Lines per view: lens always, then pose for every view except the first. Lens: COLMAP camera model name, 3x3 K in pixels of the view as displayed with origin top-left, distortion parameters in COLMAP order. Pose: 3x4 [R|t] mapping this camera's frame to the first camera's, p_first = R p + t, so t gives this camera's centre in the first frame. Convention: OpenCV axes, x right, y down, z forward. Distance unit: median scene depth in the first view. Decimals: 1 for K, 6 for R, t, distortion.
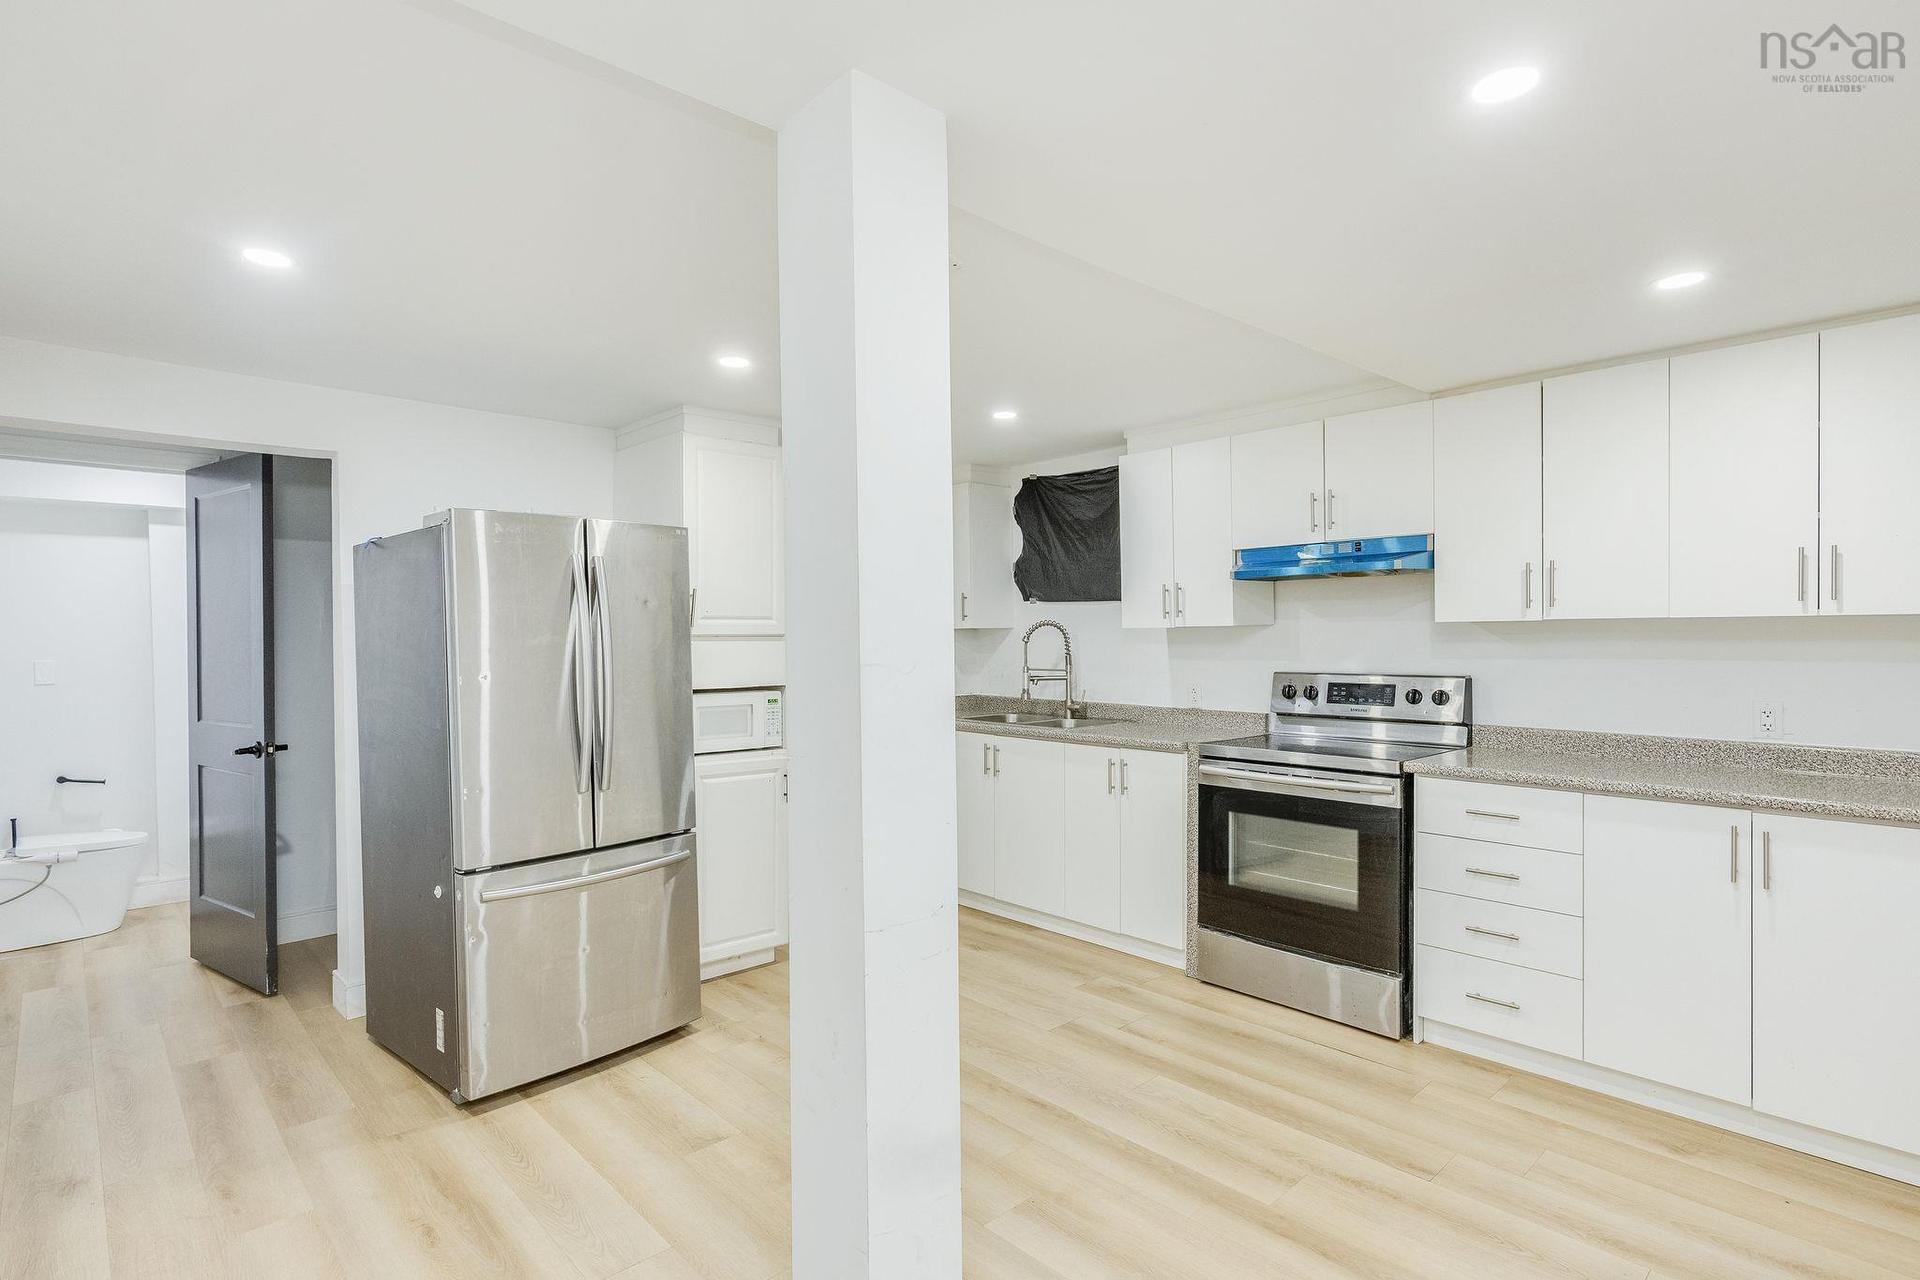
lens RADIAL K [[906.8, 0, 947.7], [0, 906.8, 639.4], [0, 0, 1]] dist [0.005351, 0.001406]
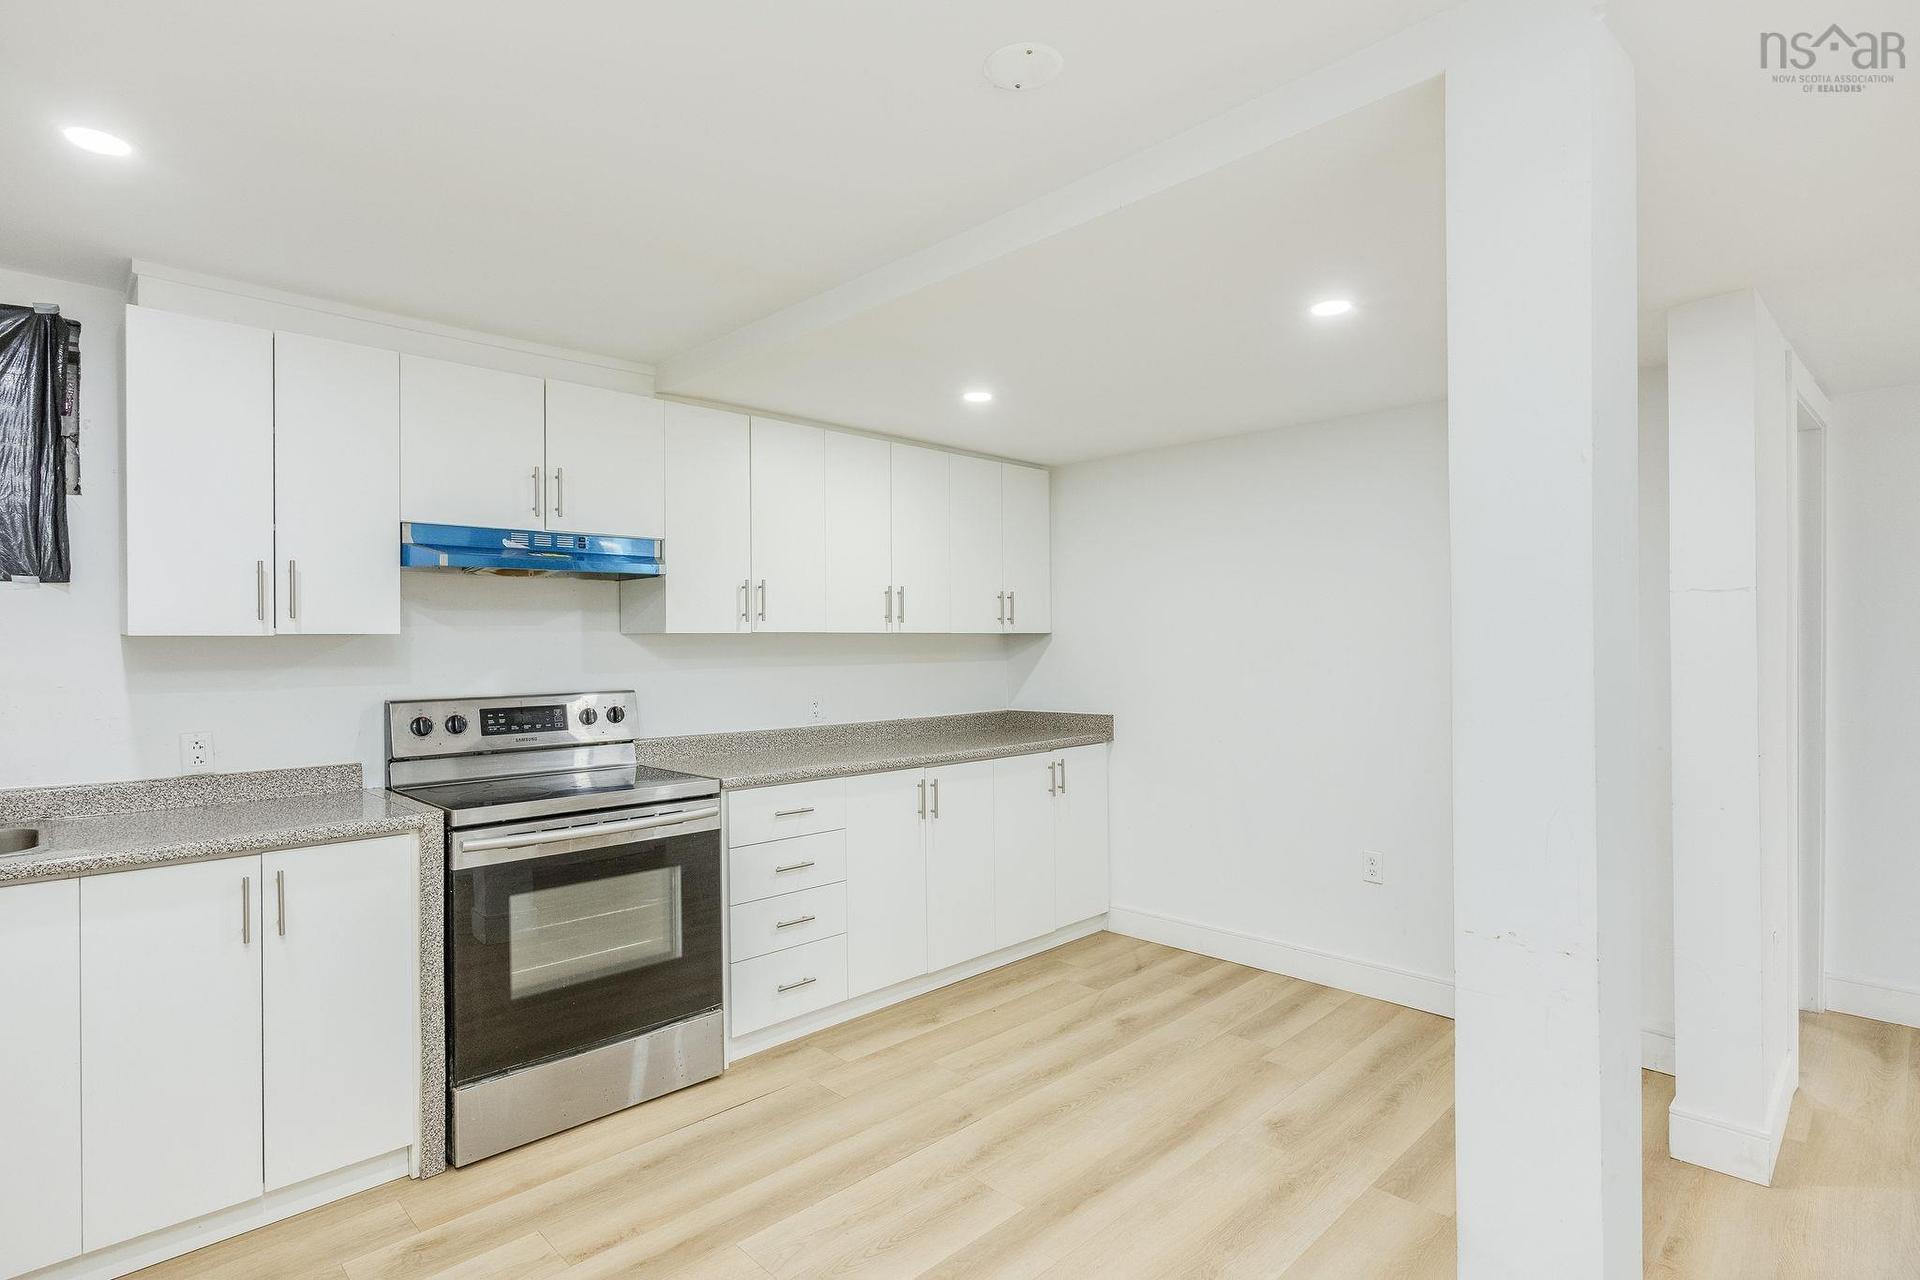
lens RADIAL K [[953.4, 0, 949.7], [0, 953.4, 640.7], [0, 0, 1]] dist [0.006515, 0.001030]
pose [[0.004533, 0.008959, 0.999950, -0.460169], [0.011627, 0.999892, -0.009011, 0.001308], [-0.999922, 0.011667, 0.004428, 0.692044]]
